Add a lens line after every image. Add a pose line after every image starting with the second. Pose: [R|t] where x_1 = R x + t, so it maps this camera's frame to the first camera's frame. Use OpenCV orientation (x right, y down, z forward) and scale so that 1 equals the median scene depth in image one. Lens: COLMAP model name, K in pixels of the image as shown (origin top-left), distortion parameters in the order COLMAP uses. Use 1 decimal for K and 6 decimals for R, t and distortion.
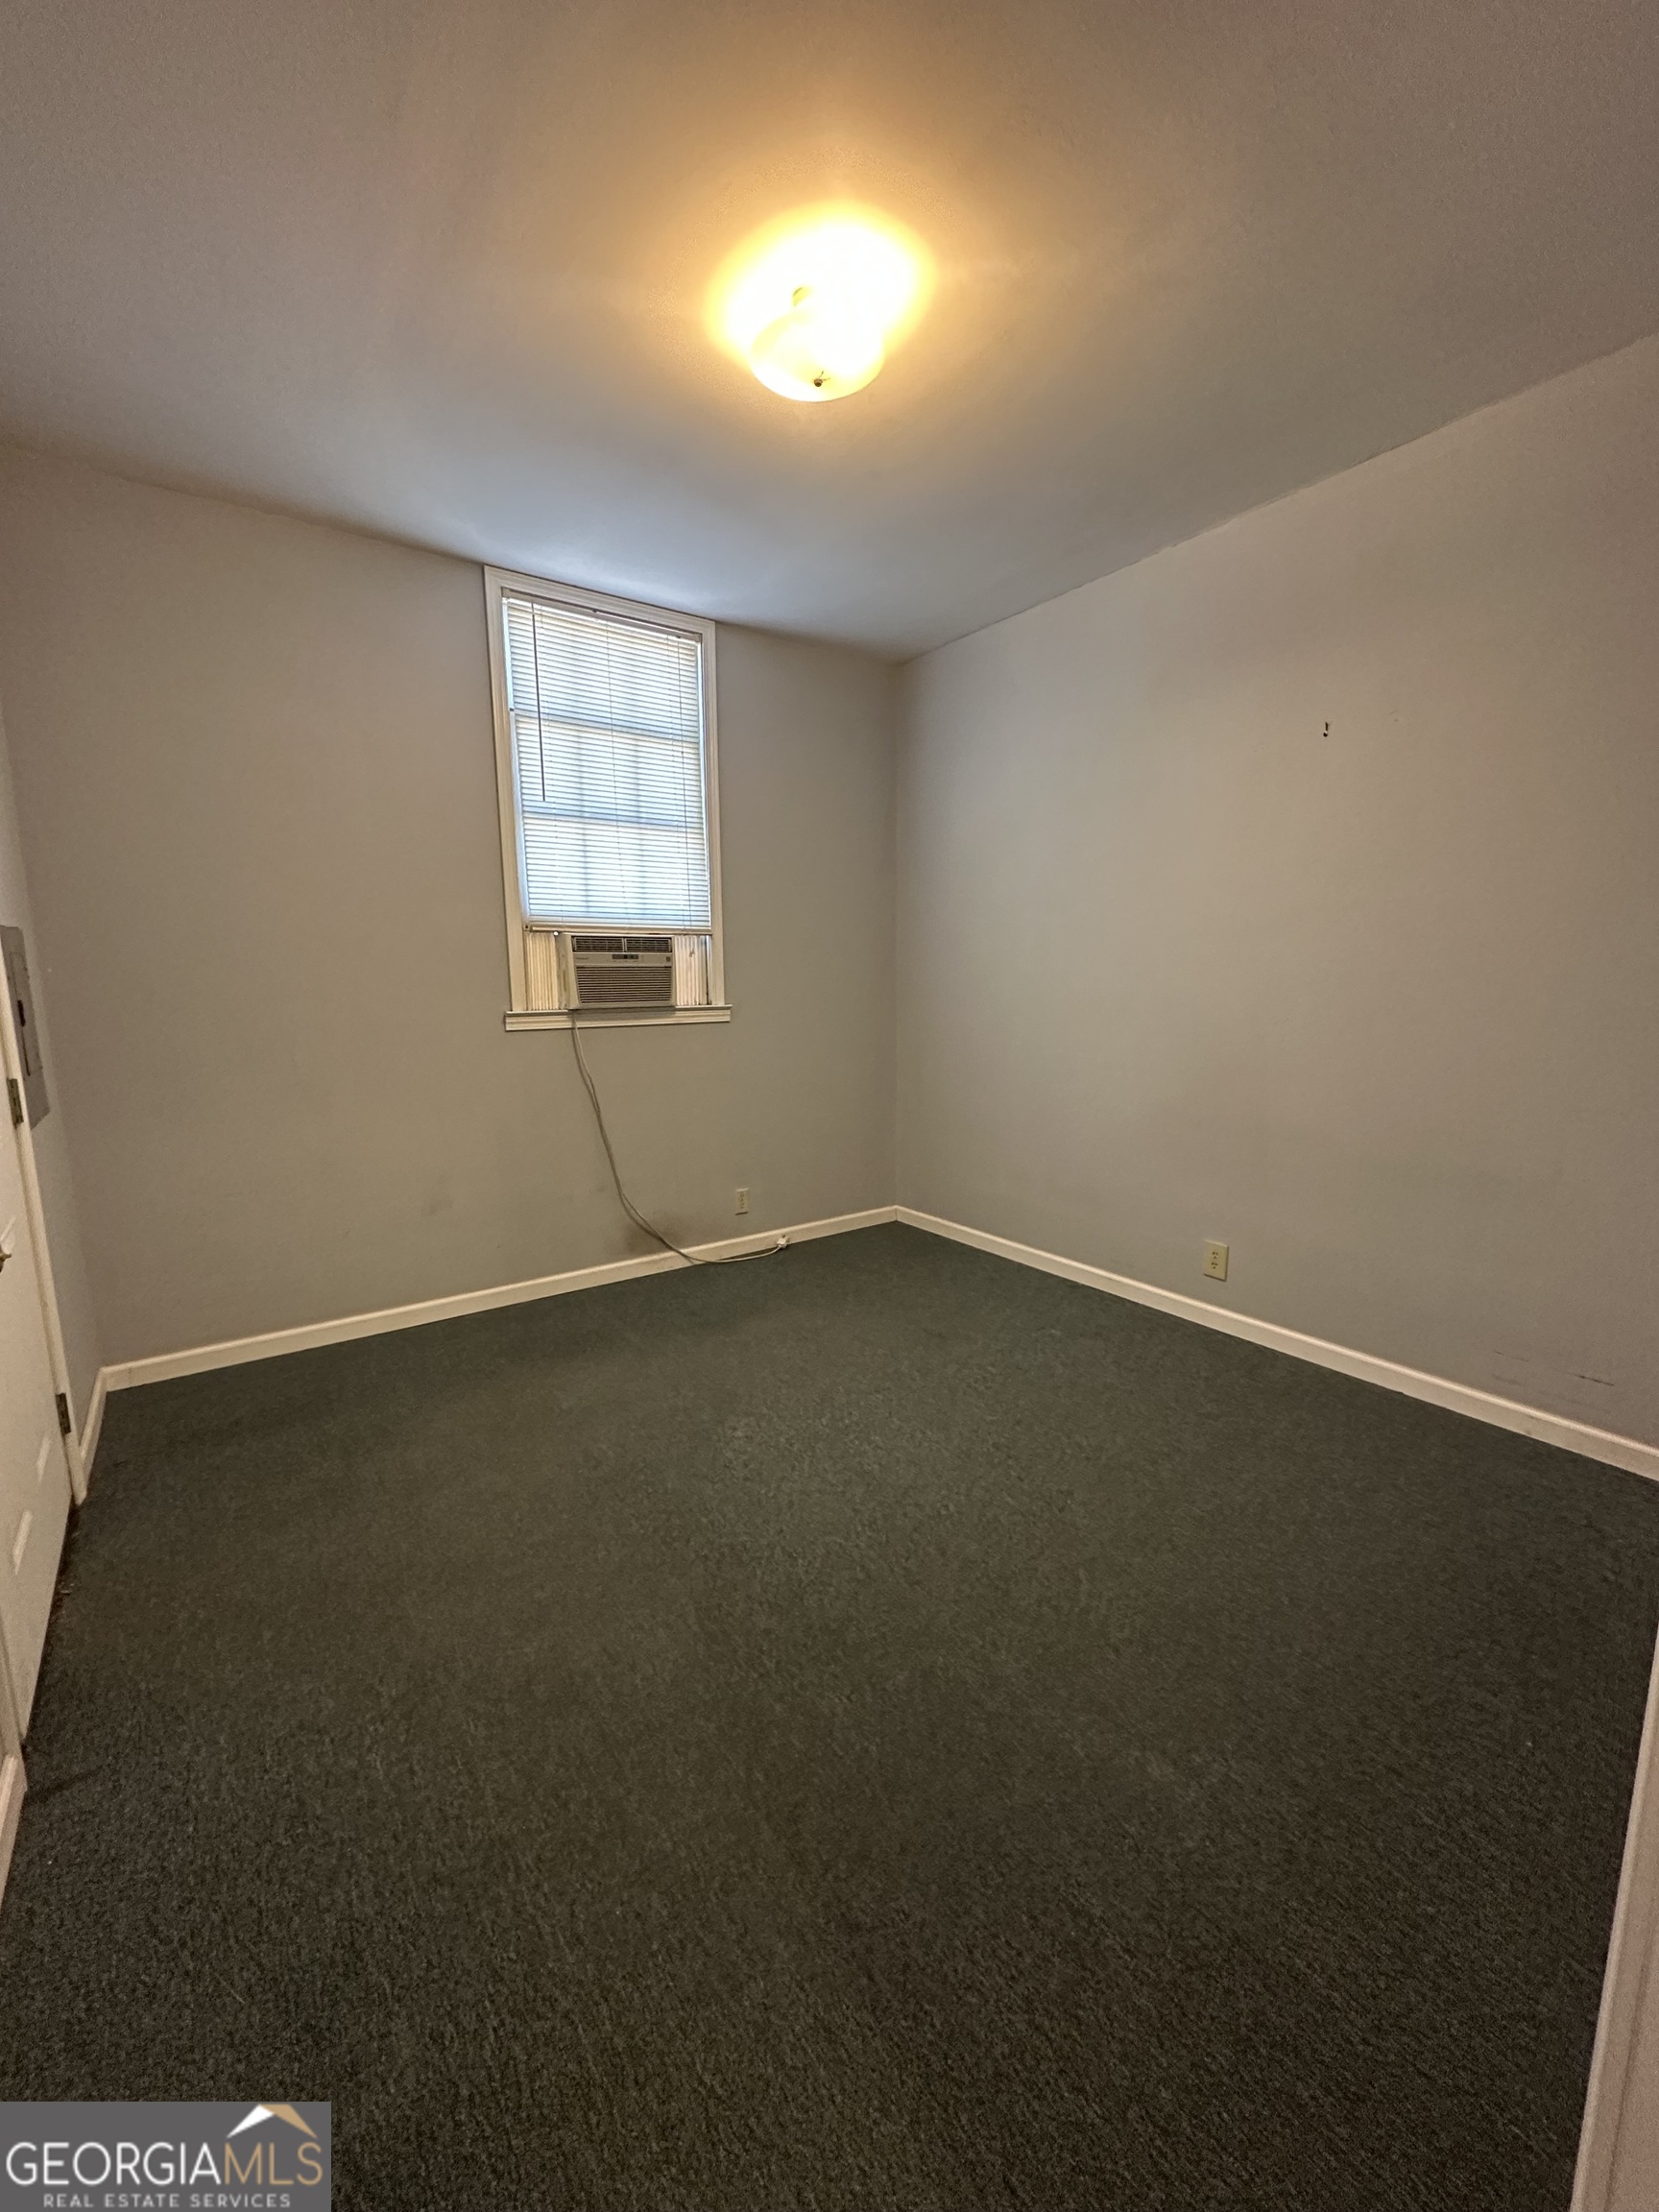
lens RADIAL K [[880.2, 0, 825.2], [0, 880.2, 1101.5], [0, 0, 1]] dist [-0.001324, 0.000588]
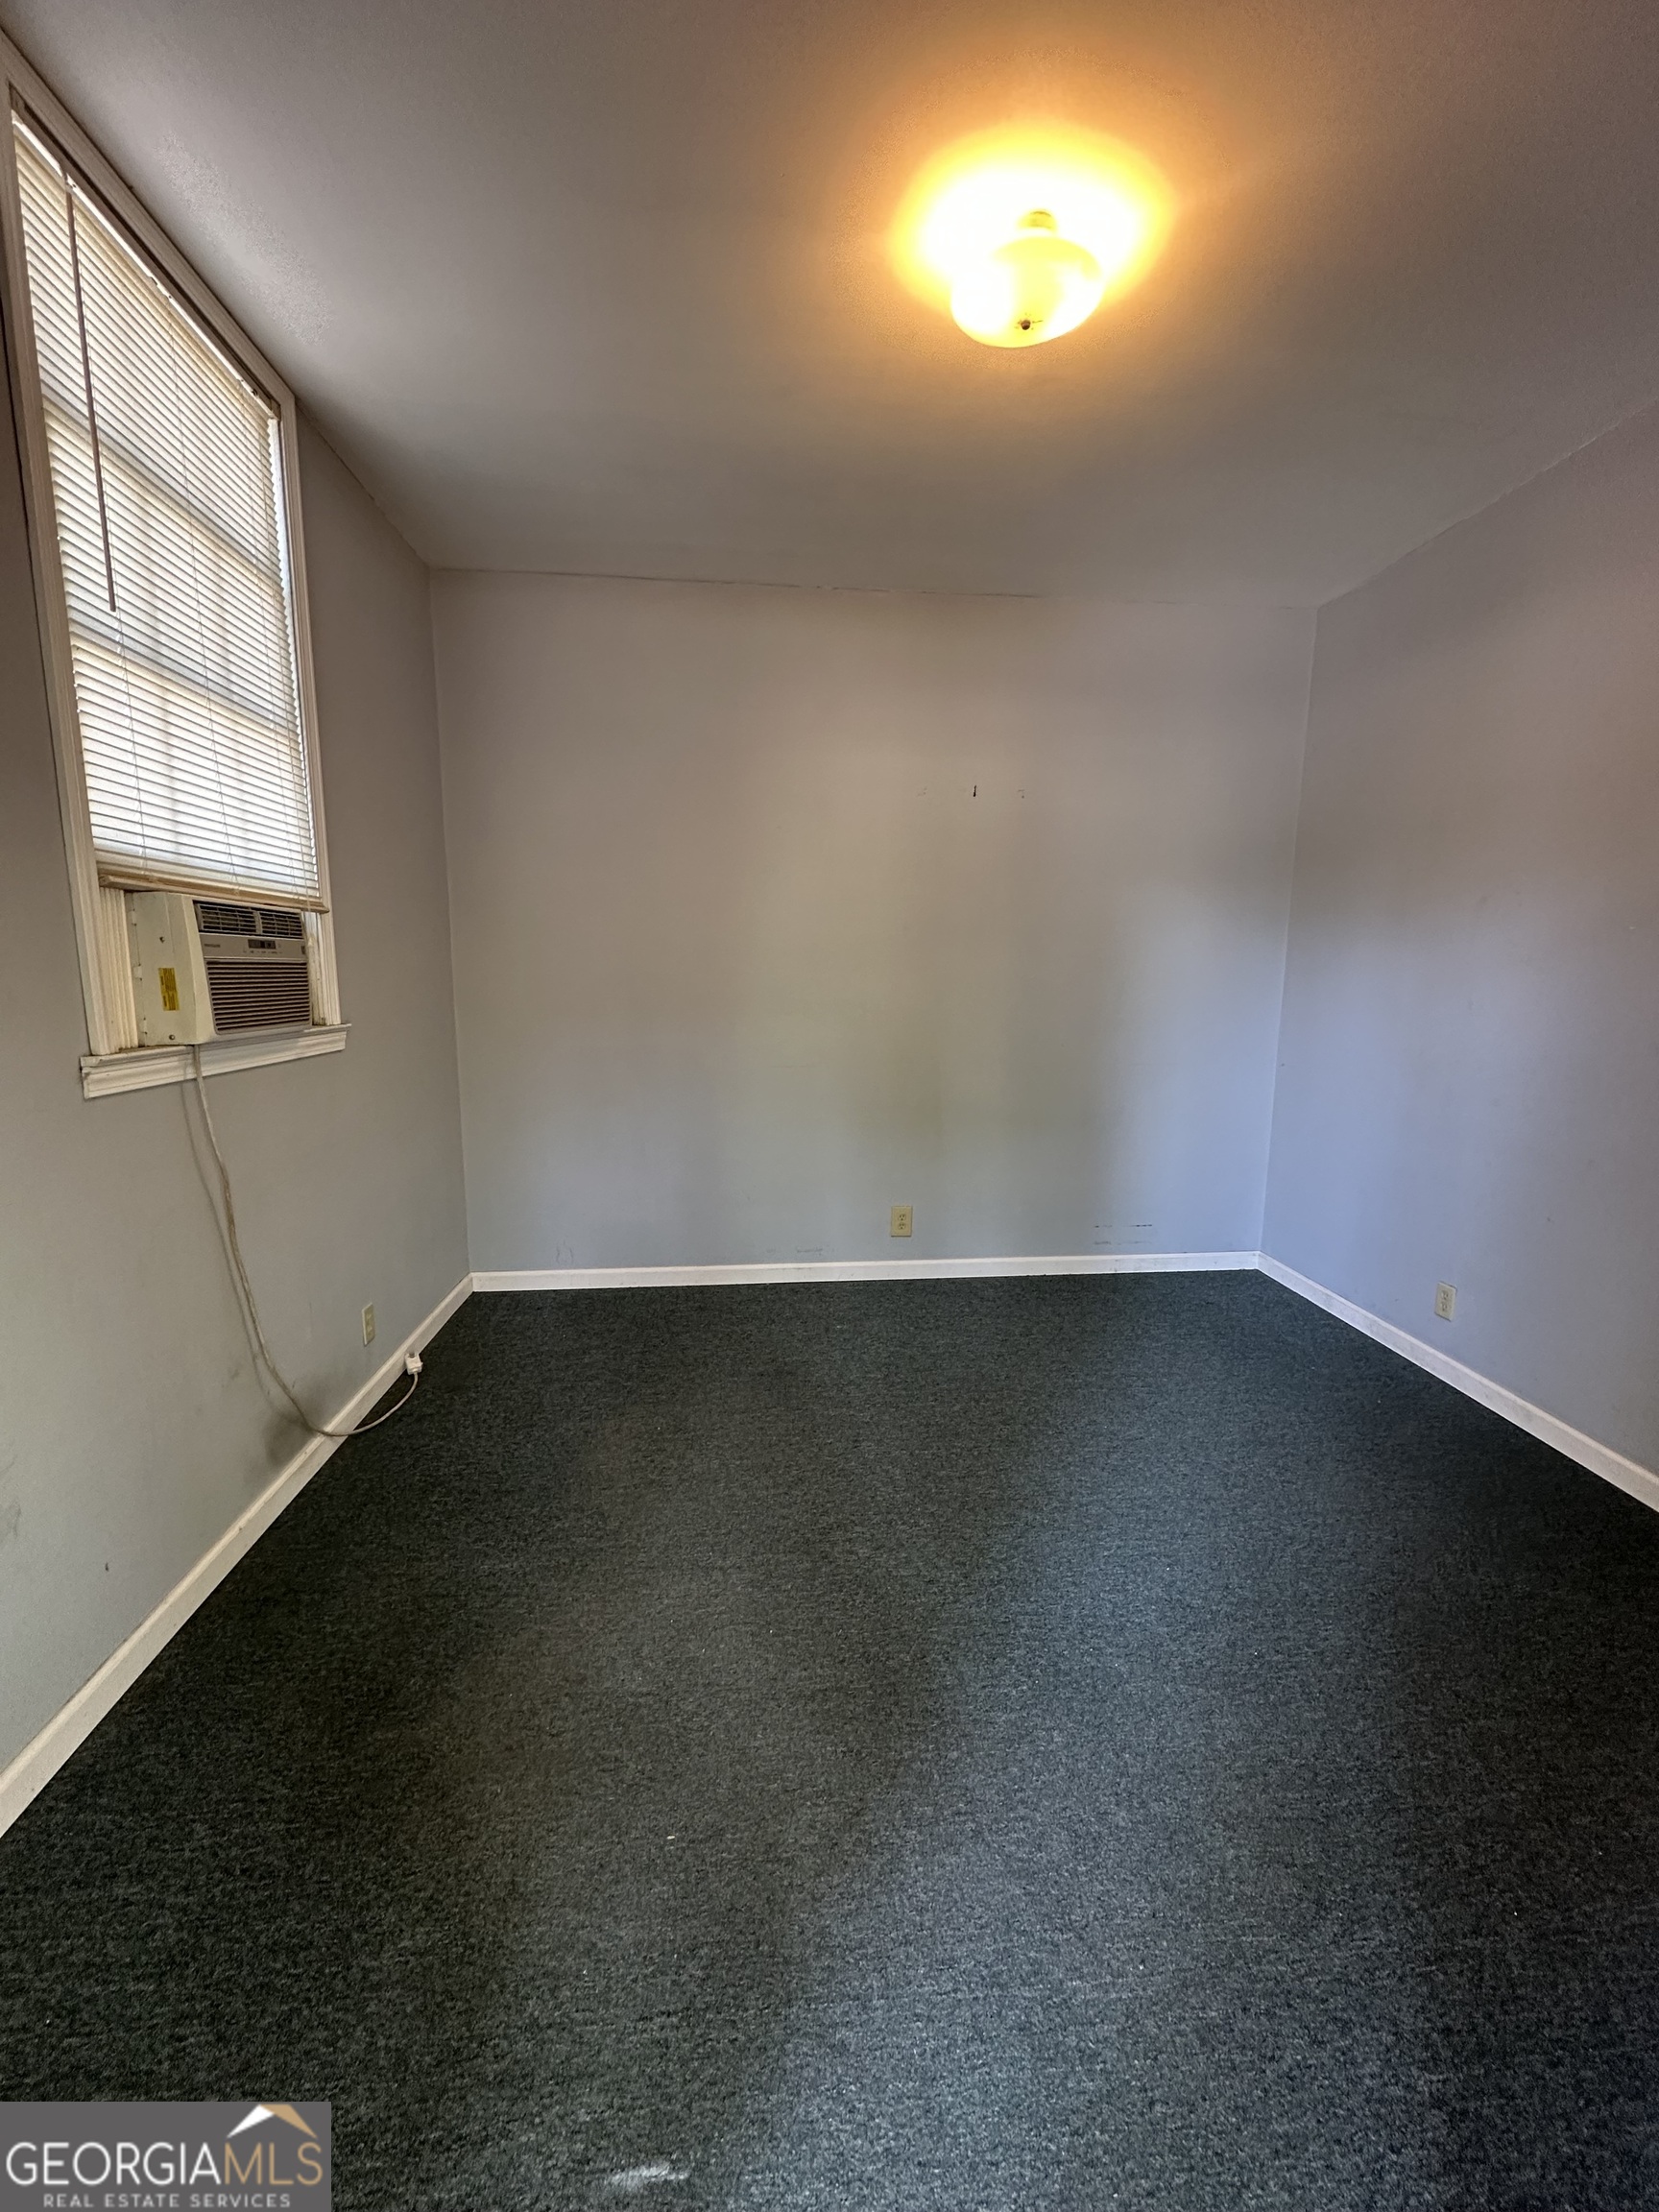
lens RADIAL K [[880.2, 0, 828.6], [0, 880.2, 1103.8], [0, 0, 1]] dist [-0.001324, 0.000588]
pose [[0.504645, -0.117794, 0.855253, -0.550351], [0.116476, 0.990880, 0.067747, -0.062589], [-0.855434, 0.065428, 0.513763, 0.430120]]
